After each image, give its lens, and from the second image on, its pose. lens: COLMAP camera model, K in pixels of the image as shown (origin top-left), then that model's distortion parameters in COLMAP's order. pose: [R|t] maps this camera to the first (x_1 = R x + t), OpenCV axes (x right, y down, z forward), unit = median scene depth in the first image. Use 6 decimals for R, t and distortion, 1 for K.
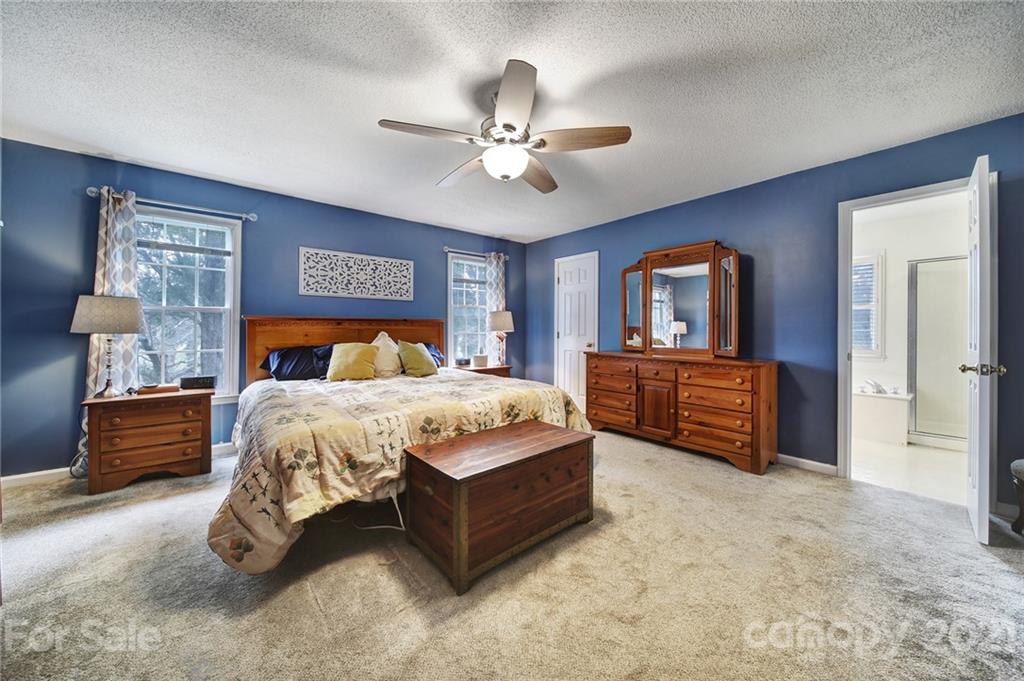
lens RADIAL K [[358.3, 0, 510.8], [0, 358.3, 330.4], [0, 0, 1]] dist [-0.007353, -0.000998]
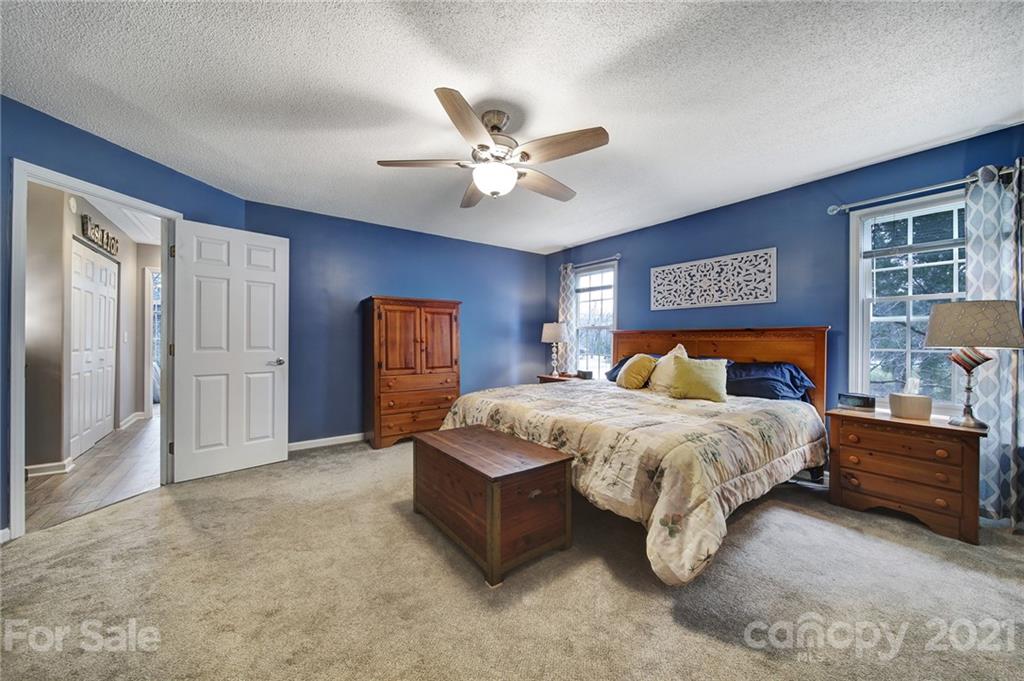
lens RADIAL K [[358.3, 0, 511.8], [0, 358.3, 339.7], [0, 0, 1]] dist [-0.007353, -0.000998]
pose [[-0.056231, -0.002132, -0.998416, 0.537152], [-0.010412, 0.999945, -0.001549, -0.000891], [0.998363, 0.010309, -0.056250, 0.583399]]
